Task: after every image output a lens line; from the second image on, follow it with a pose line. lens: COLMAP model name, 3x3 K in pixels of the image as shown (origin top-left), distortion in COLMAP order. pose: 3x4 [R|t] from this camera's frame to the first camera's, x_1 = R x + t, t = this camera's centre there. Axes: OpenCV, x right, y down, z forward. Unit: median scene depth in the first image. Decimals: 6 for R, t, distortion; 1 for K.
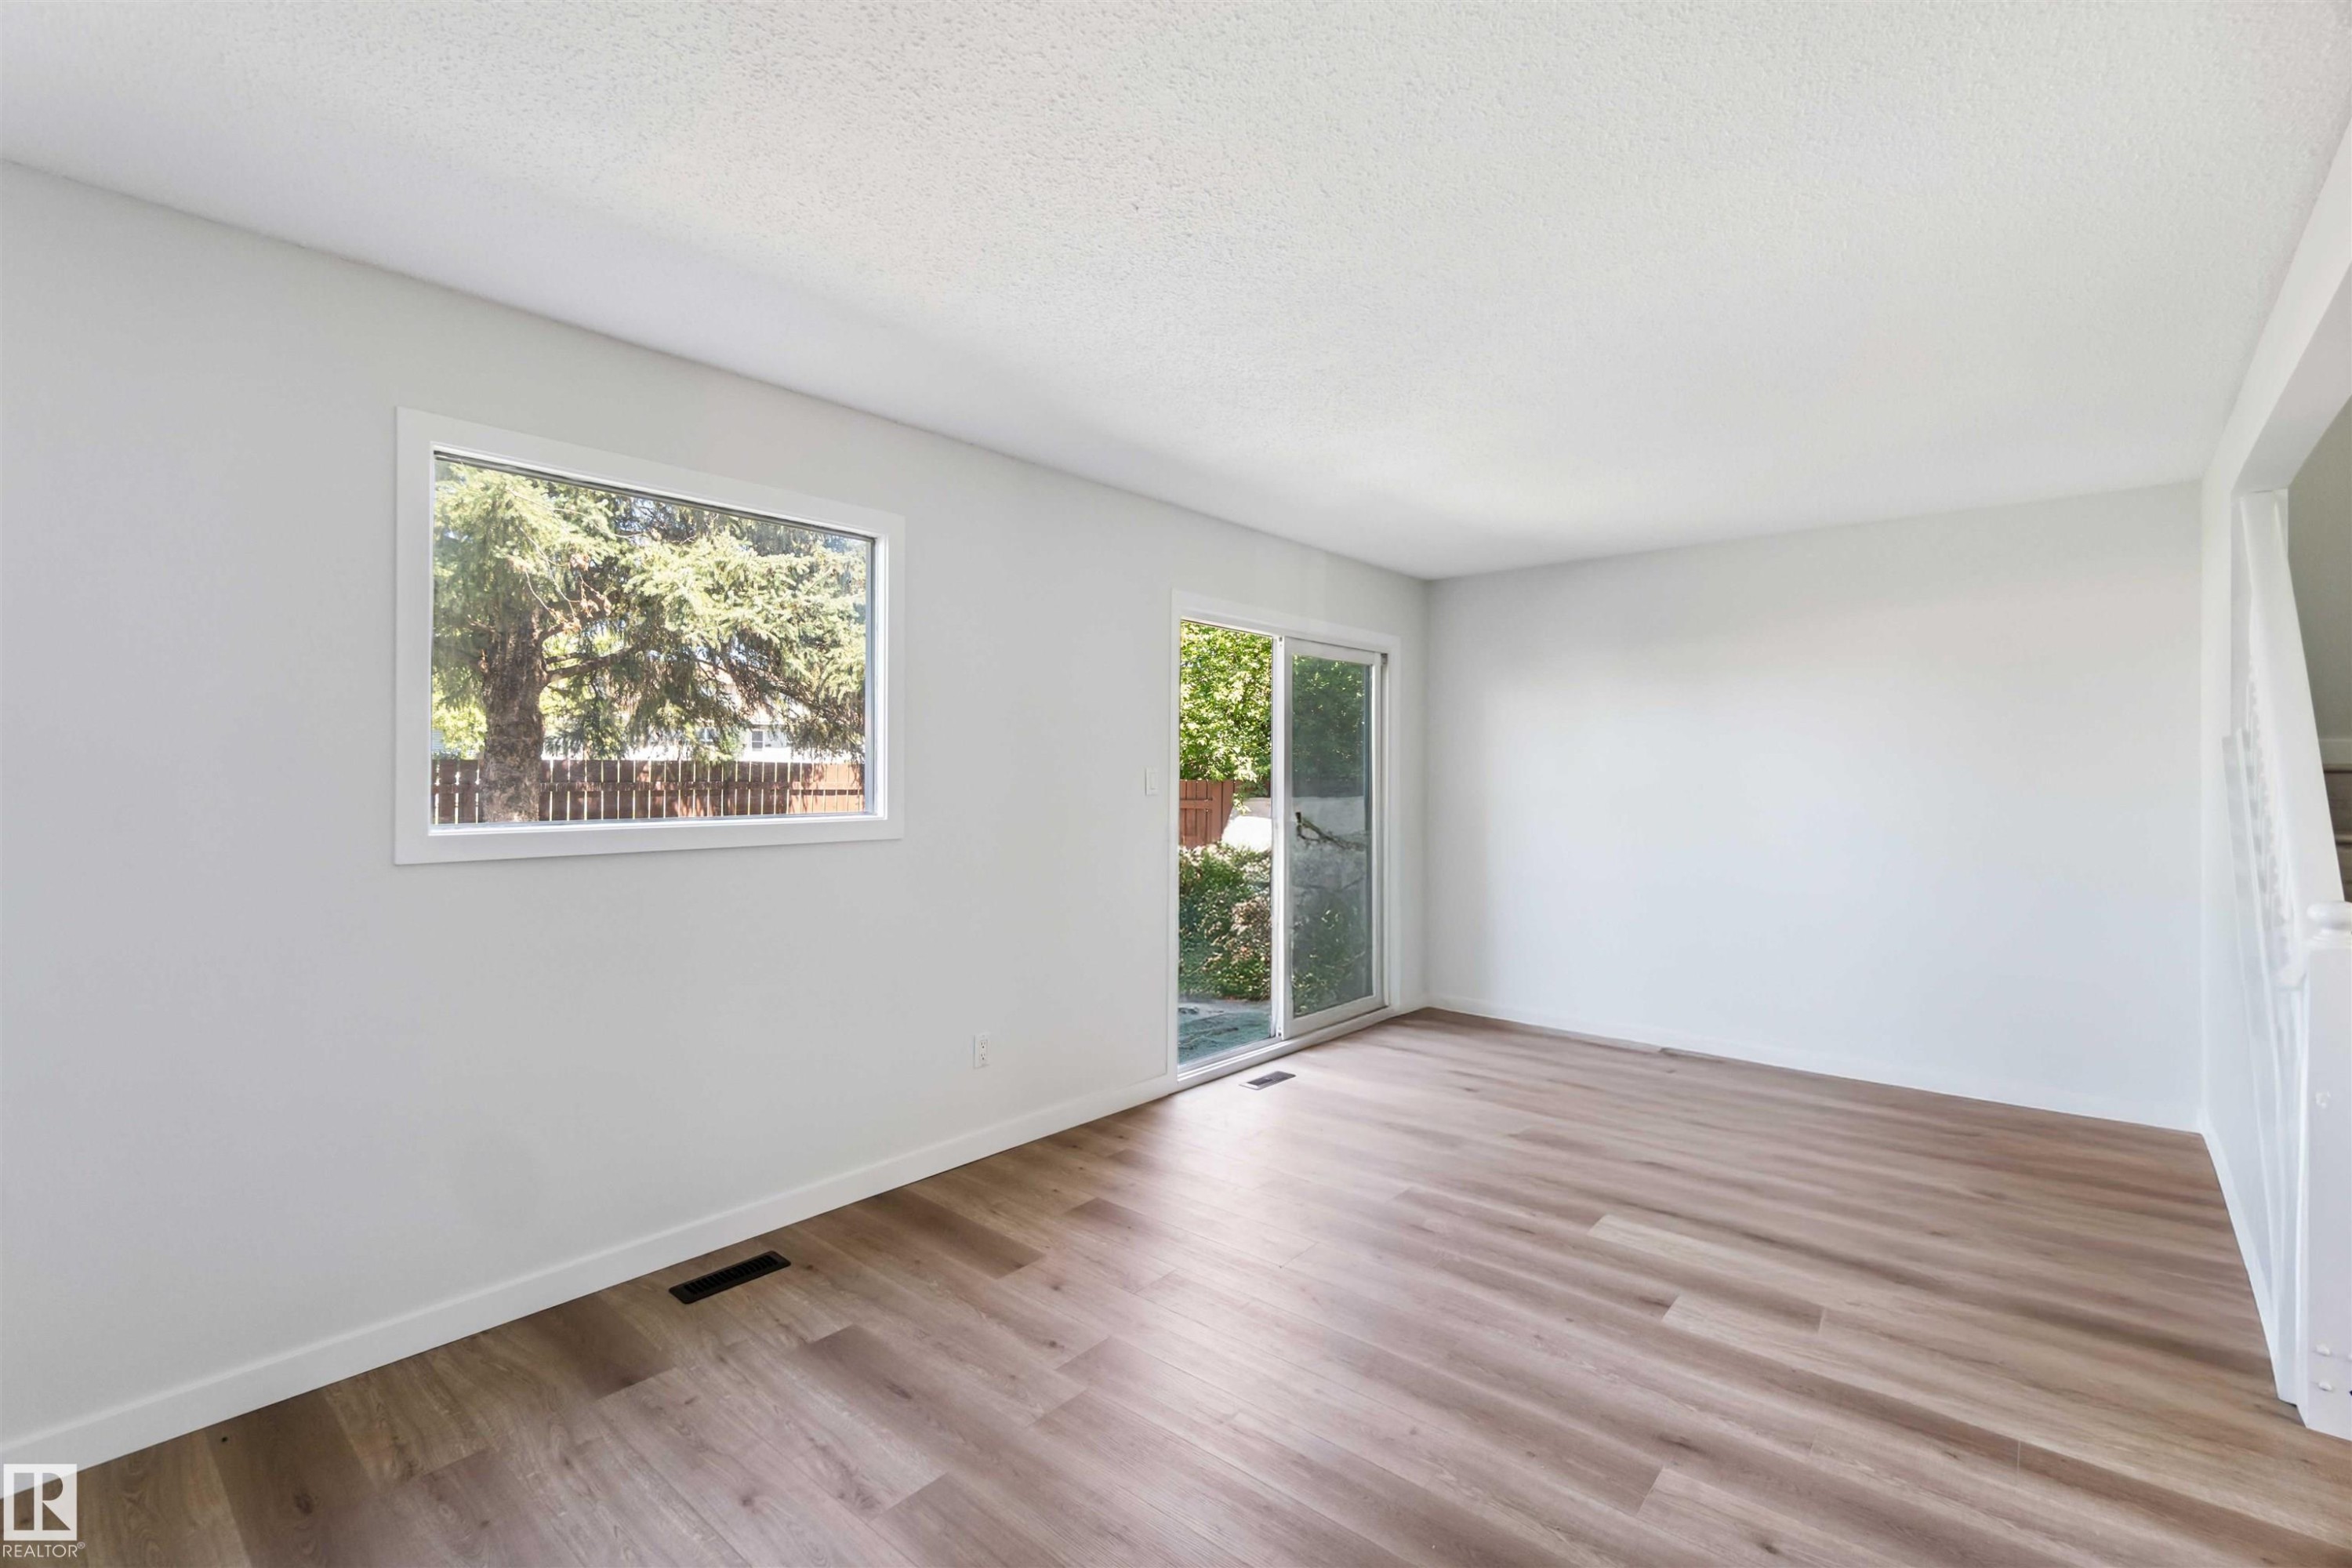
lens RADIAL K [[1041.1, 0, 1161.8], [0, 1041.1, 775.4], [0, 0, 1]] dist [-0.004233, -0.000672]
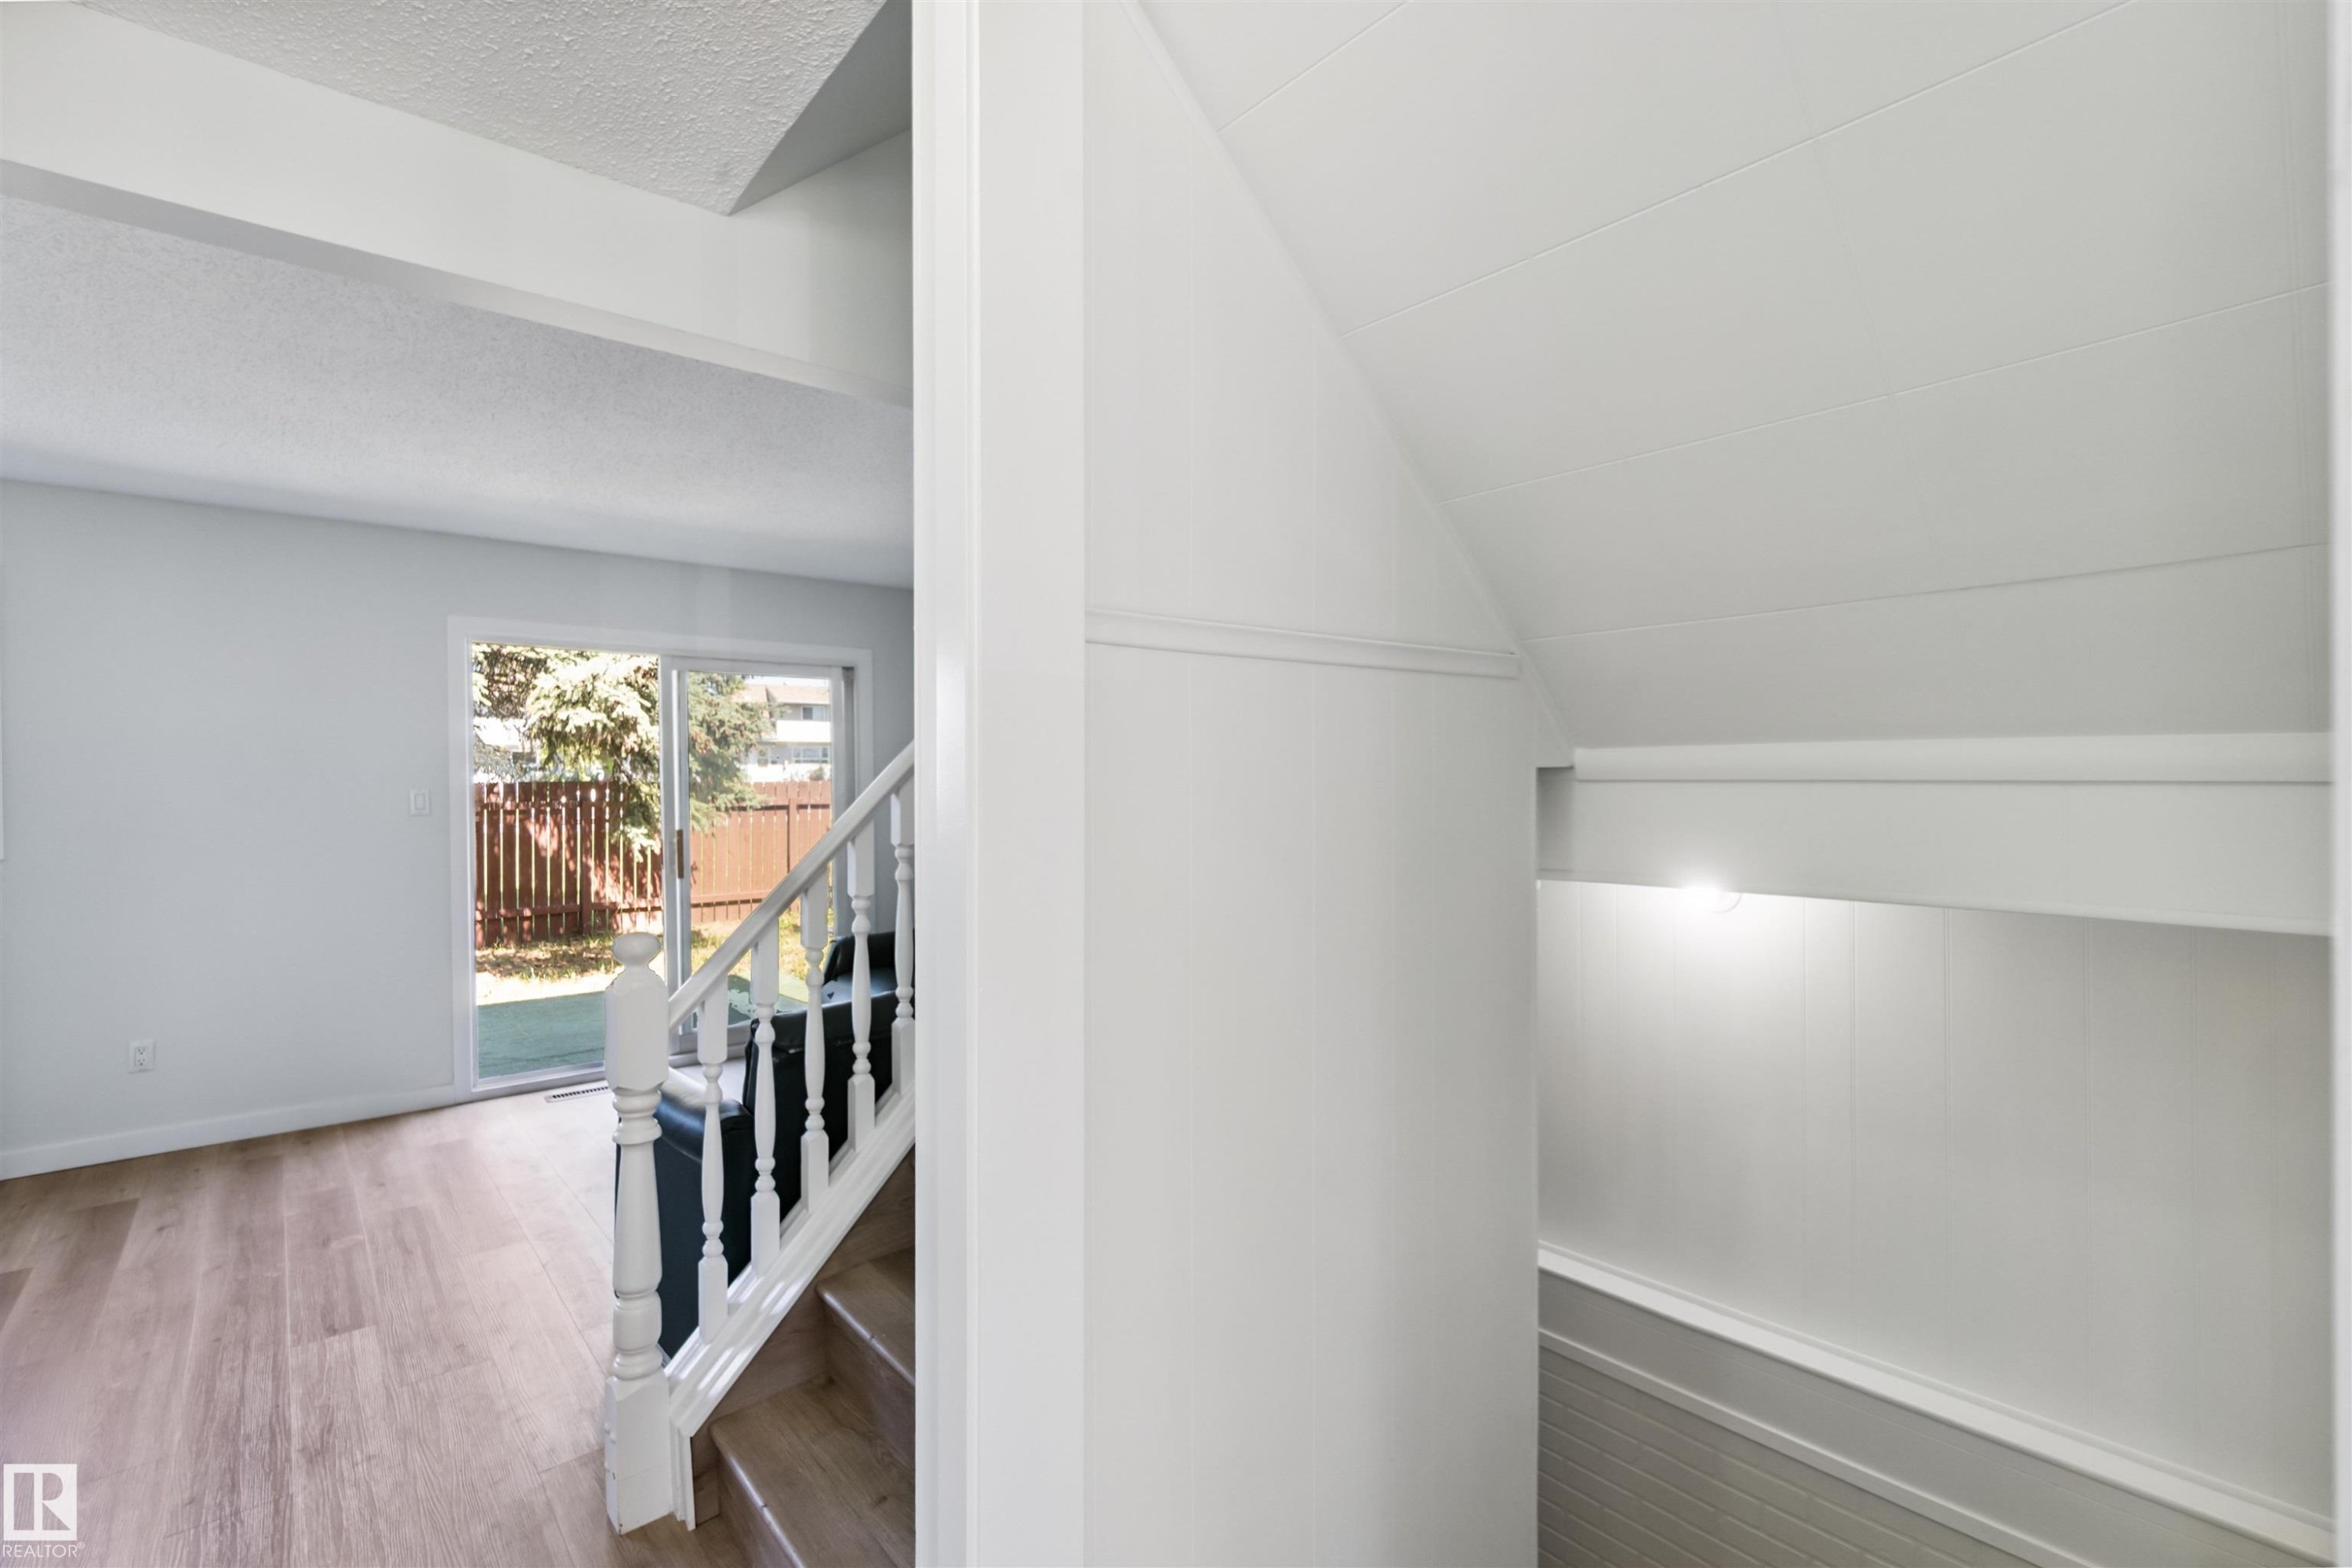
lens RADIAL K [[1041.1, 0, 1161.8], [0, 1041.1, 775.4], [0, 0, 1]] dist [-0.004233, -0.000672]
pose [[0.988626, -0.019481, -0.149129, 1.365258], [0.018480, 0.999796, -0.008094, 0.000793], [0.149256, 0.005246, 0.988785, 0.124952]]
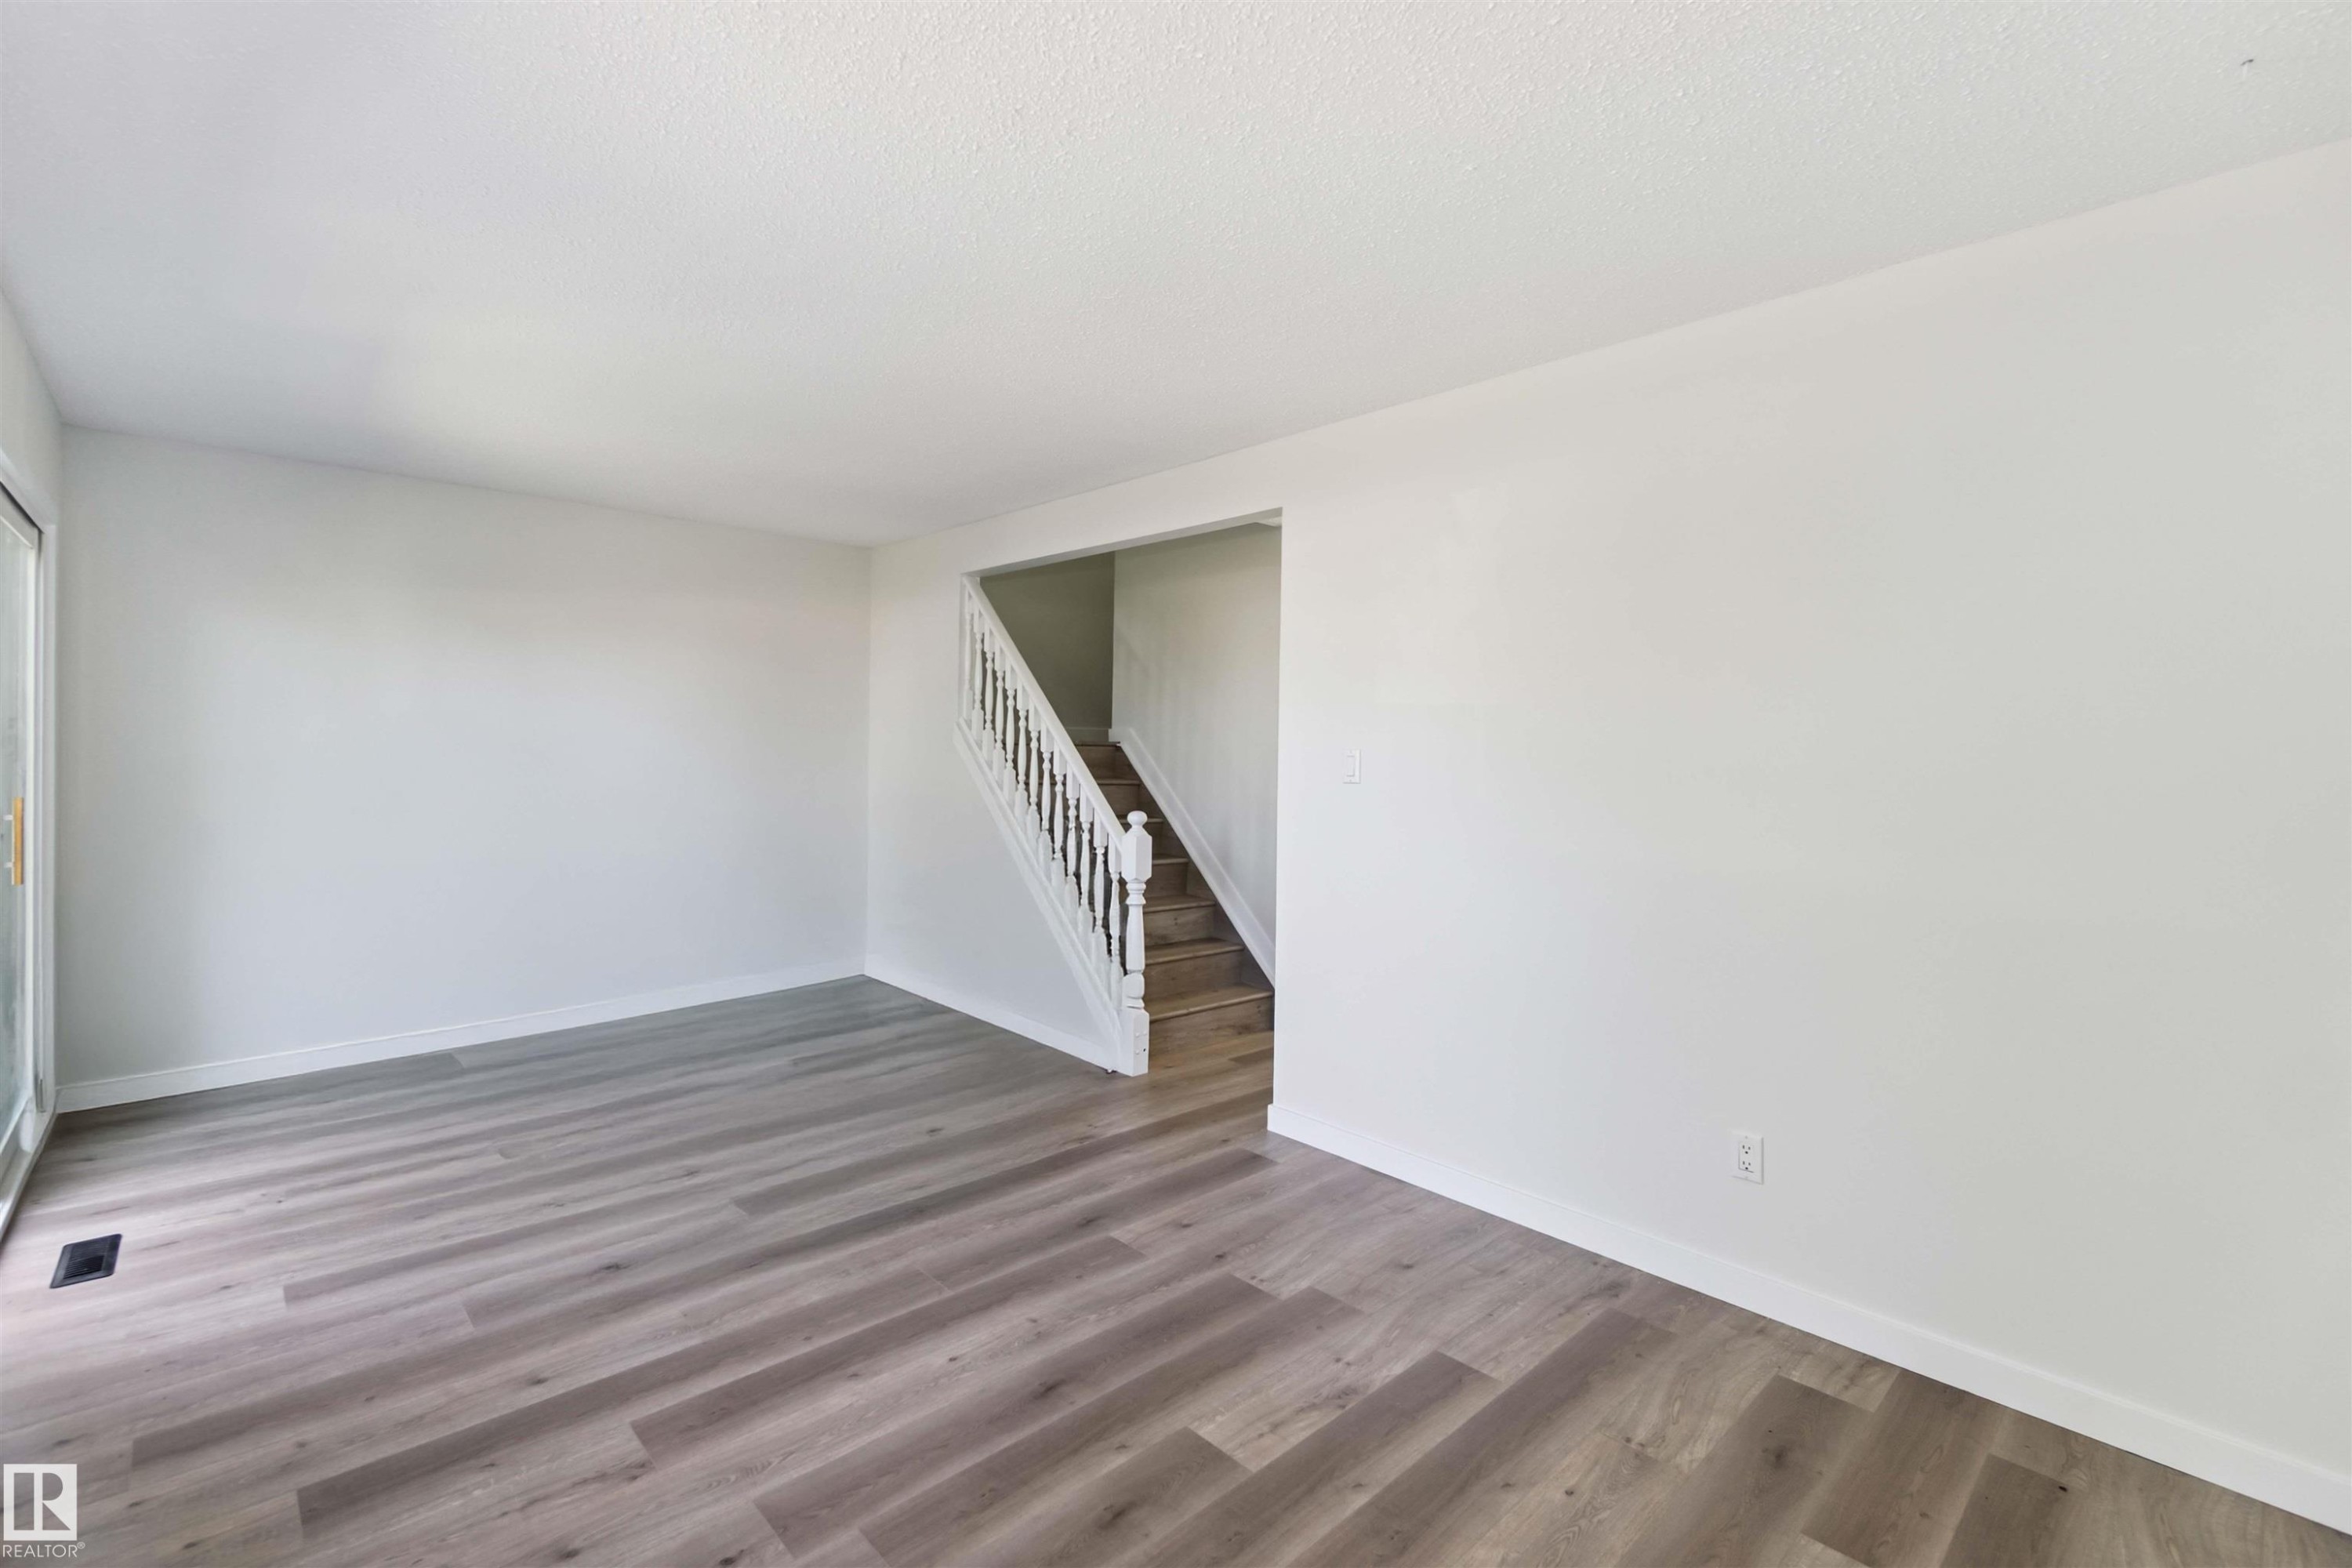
lens RADIAL K [[1041.1, 0, 1161.8], [0, 1041.1, 775.4], [0, 0, 1]] dist [-0.004233, -0.000672]
pose [[0.100051, -0.023484, 0.994705, -0.675256], [-0.016920, 0.999537, 0.025300, -0.002803], [-0.994838, -0.019362, 0.099607, 0.582326]]
